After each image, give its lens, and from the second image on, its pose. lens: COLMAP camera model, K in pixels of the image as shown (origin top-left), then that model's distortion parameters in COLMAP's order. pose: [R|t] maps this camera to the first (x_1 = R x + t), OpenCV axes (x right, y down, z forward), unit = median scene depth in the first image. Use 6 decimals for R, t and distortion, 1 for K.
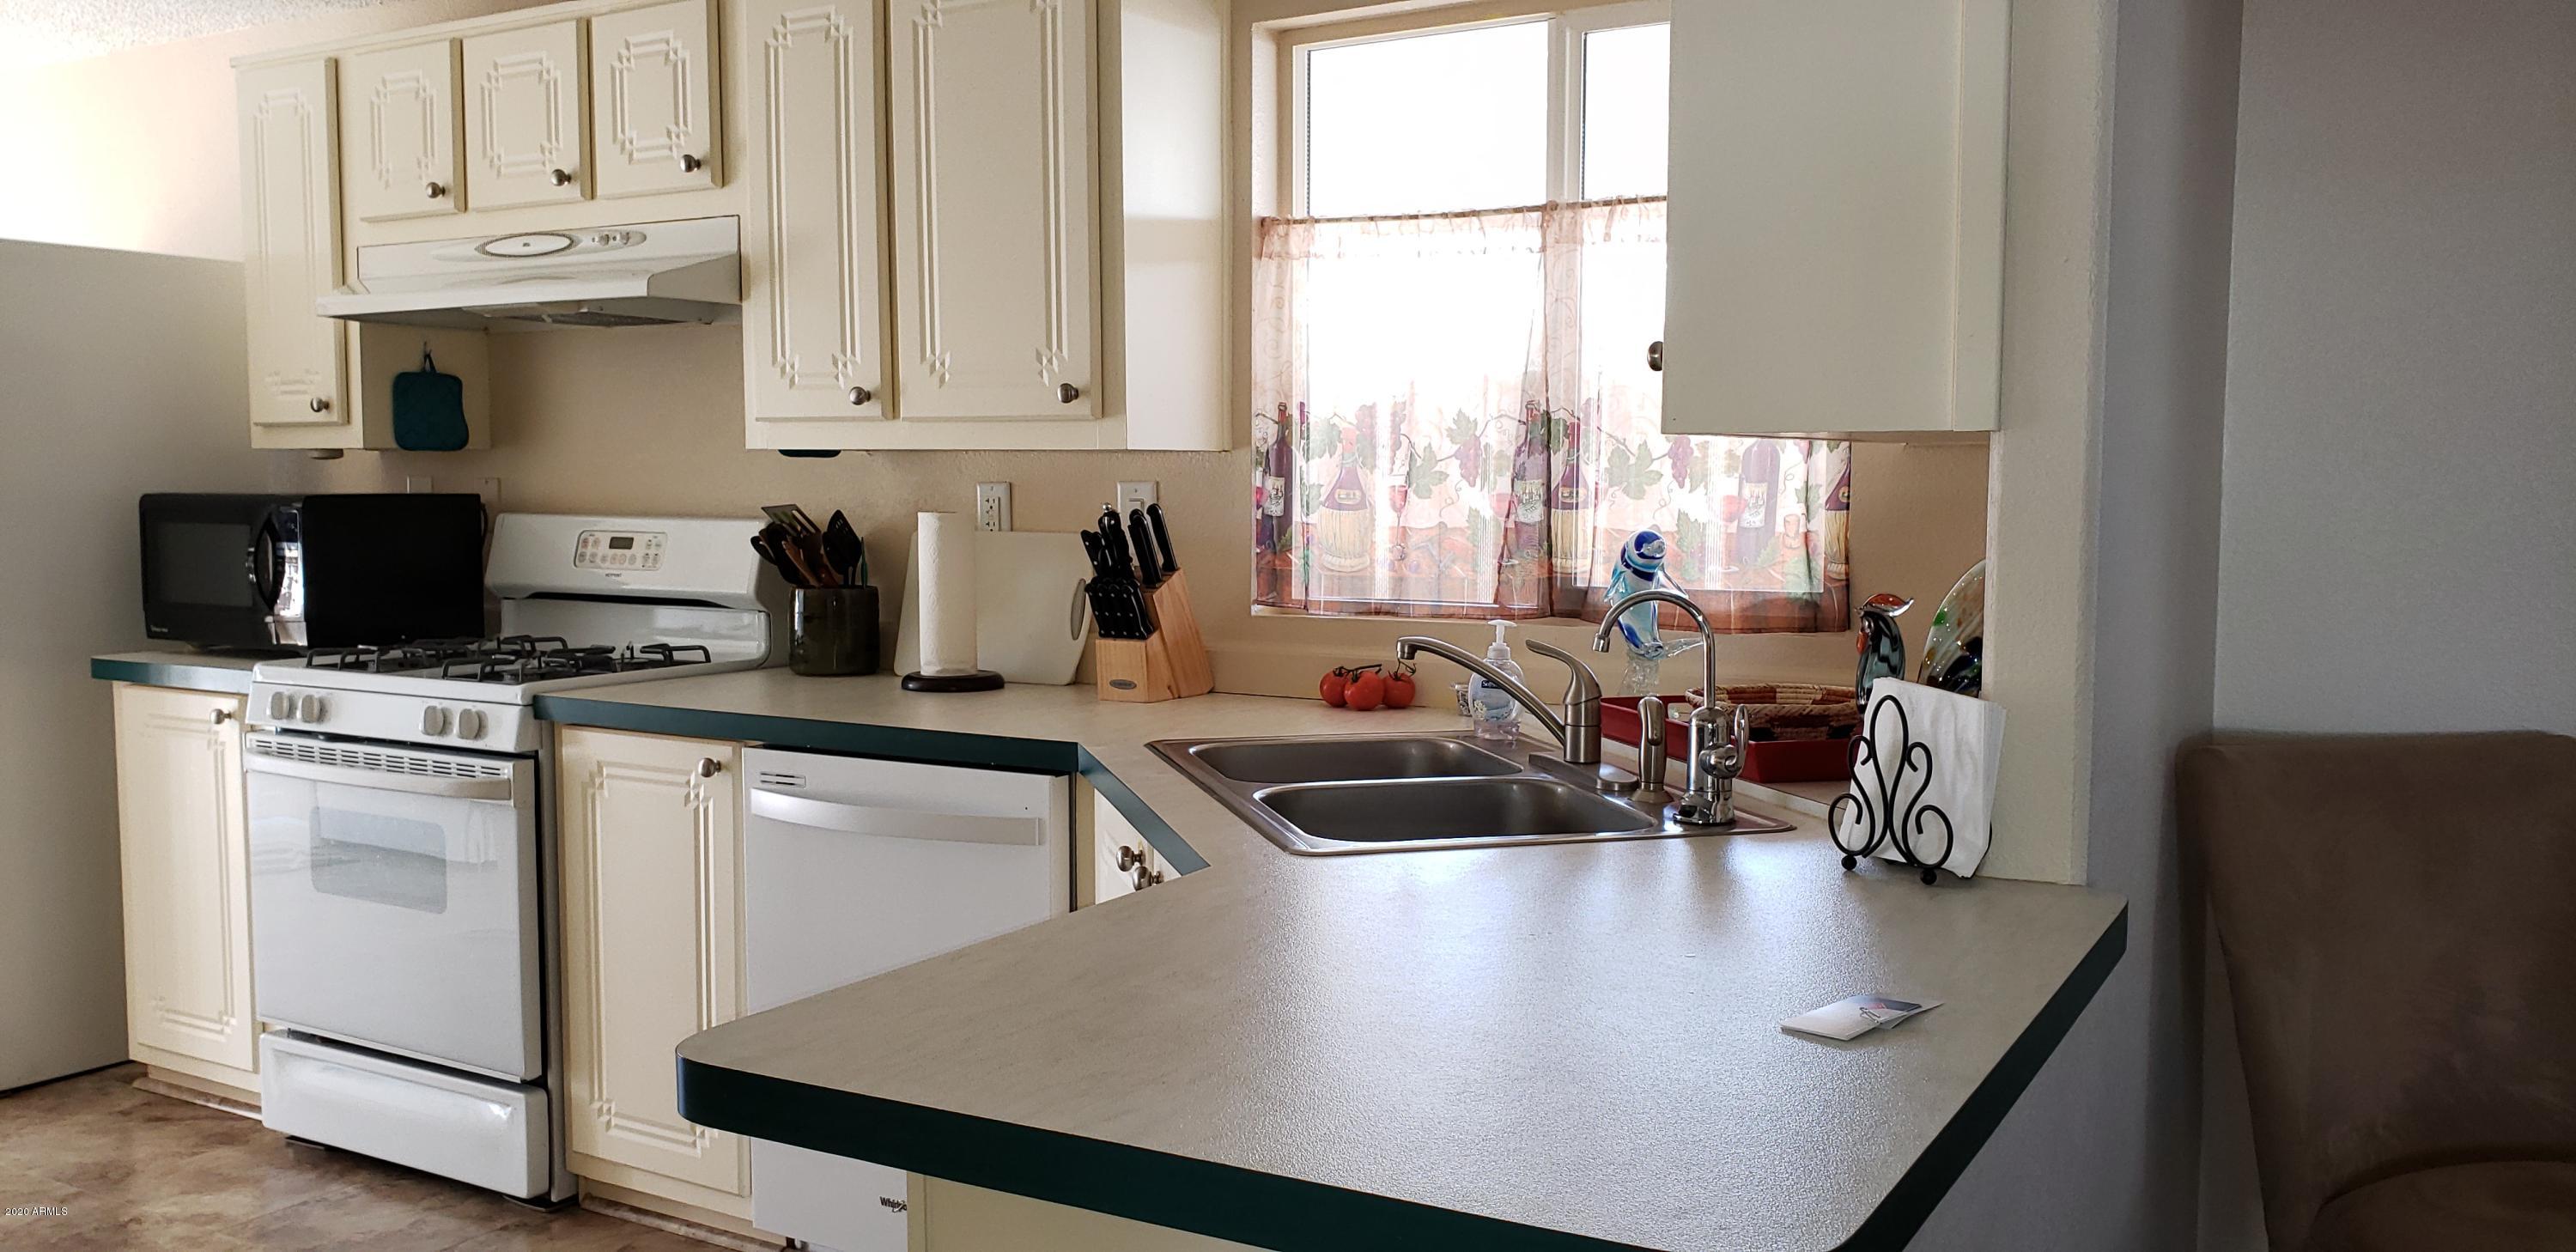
lens RADIAL K [[2020.6, 0, 1284.1], [0, 2020.6, 662.4], [0, 0, 1]] dist [0.002562, 0.002420]
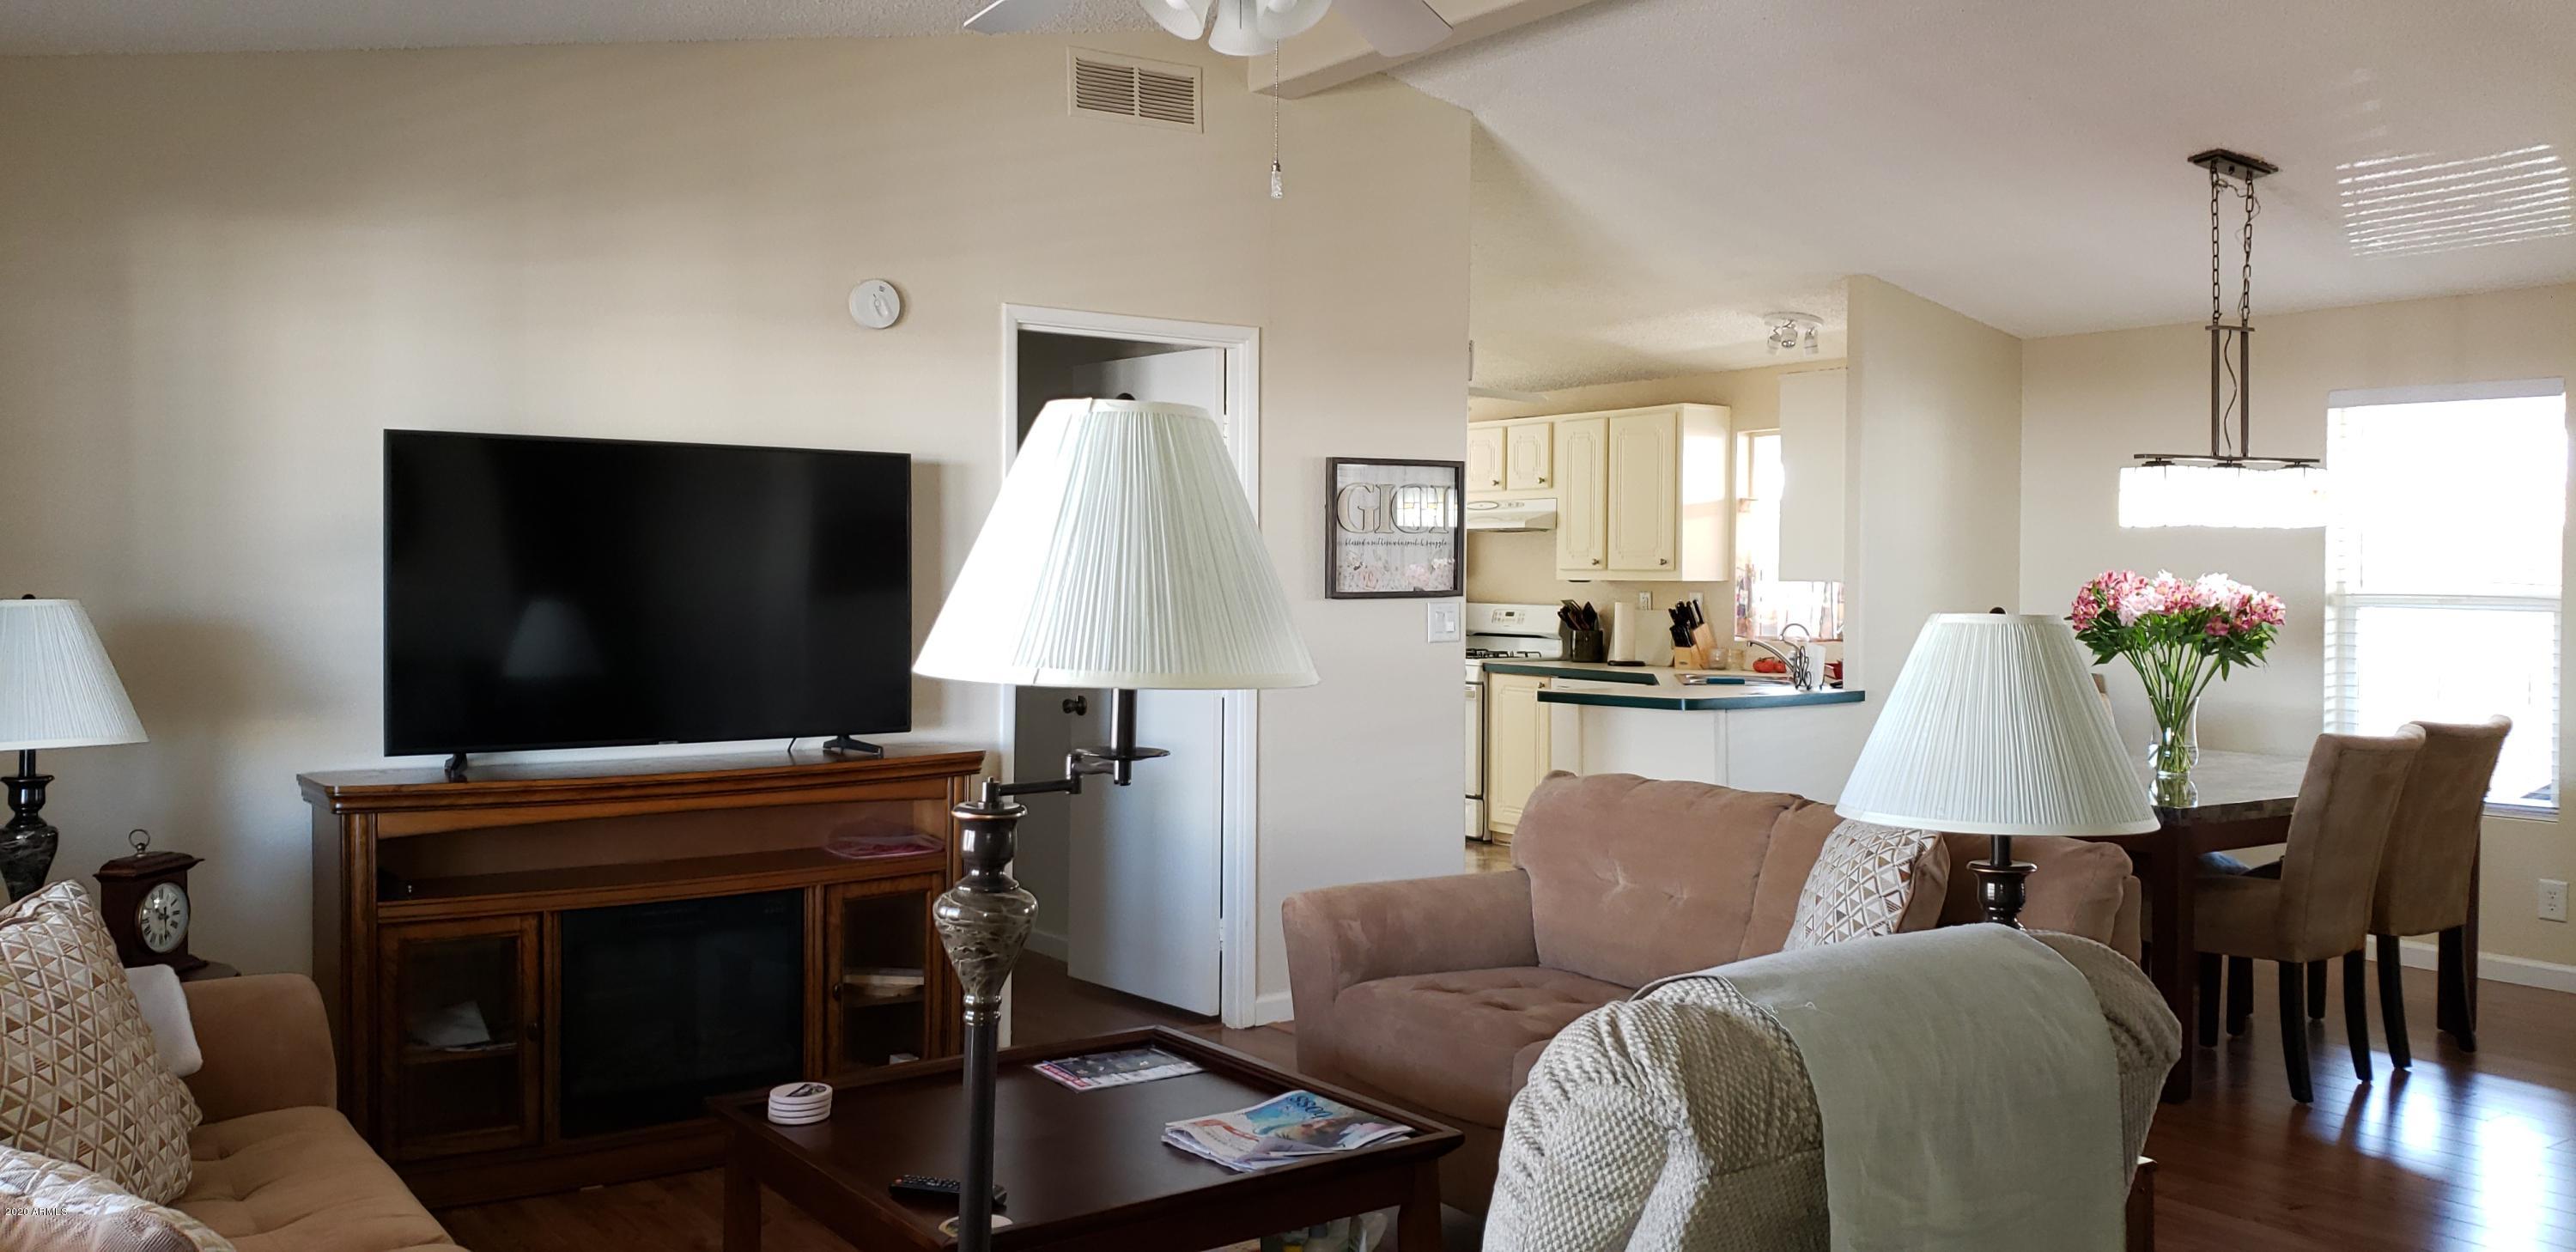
lens RADIAL K [[1979.2, 0, 1191.3], [0, 1979.2, 629.2], [0, 0, 1]] dist [-0.000495, -0.003551]
pose [[0.901238, 0.013058, -0.433127, 0.471864], [-0.041920, 0.997485, -0.057154, 0.142410], [0.431291, 0.069666, 0.899519, -1.701569]]
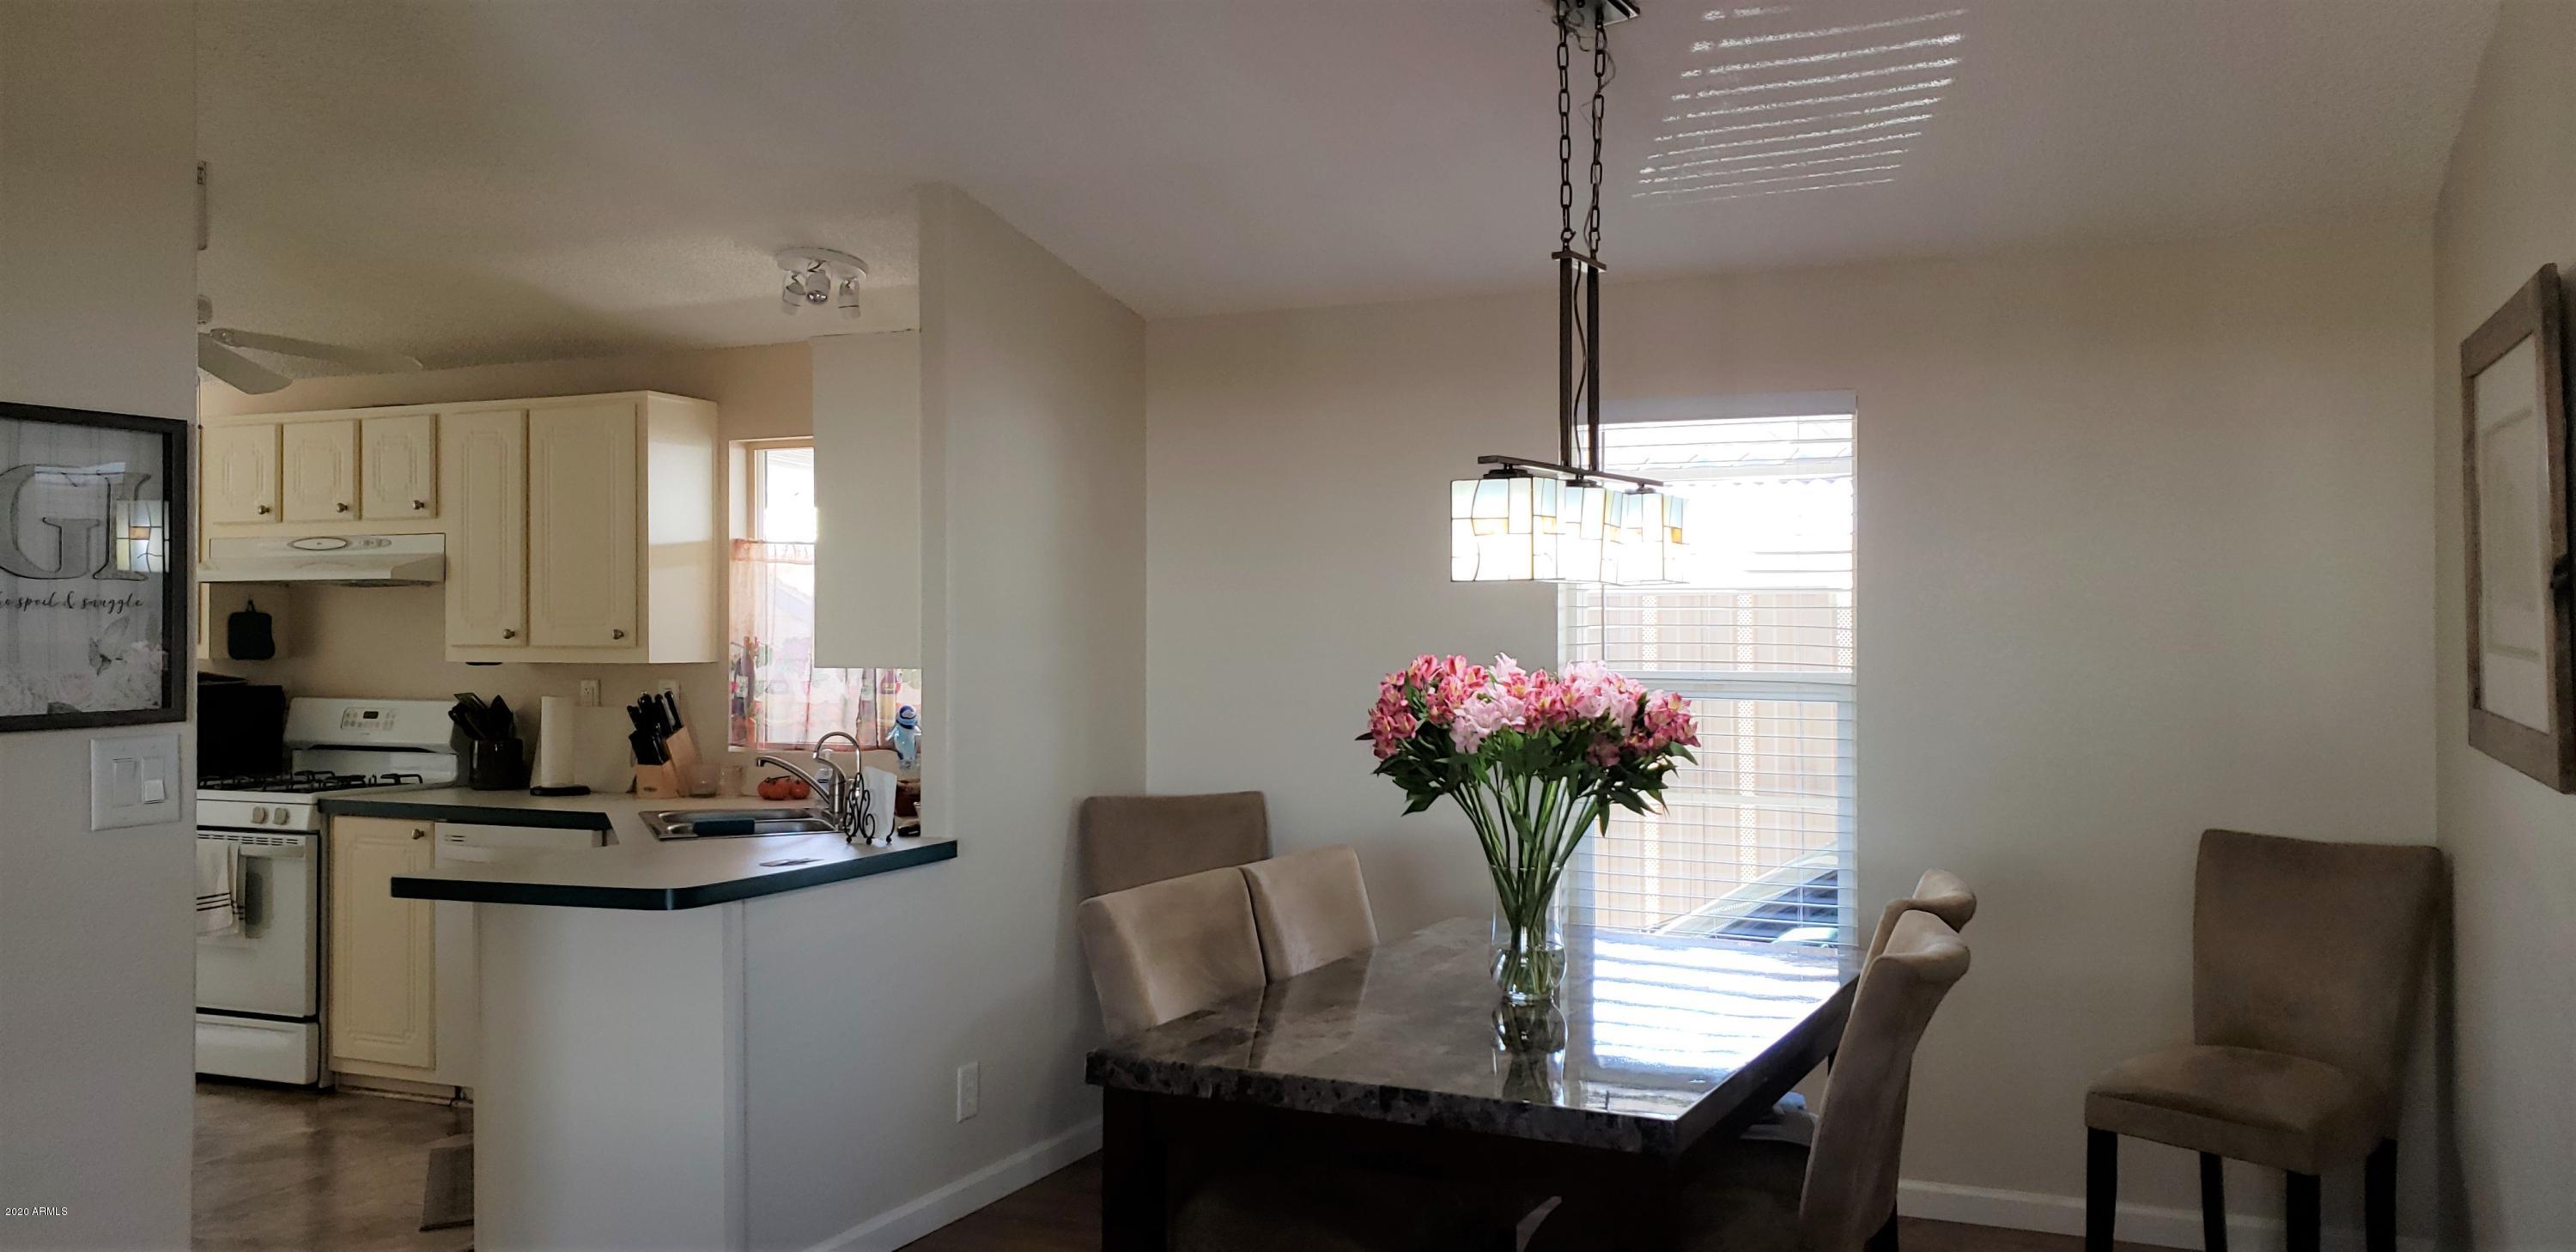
lens RADIAL K [[2001.5, 0, 1288.0], [0, 2001.5, 626.0], [0, 0, 1]] dist [-0.002266, -0.000232]
pose [[0.993026, -0.002292, 0.117870, 0.267210], [0.013975, 0.995050, -0.098386, 0.047770], [-0.117061, 0.099348, 0.988143, -0.845907]]
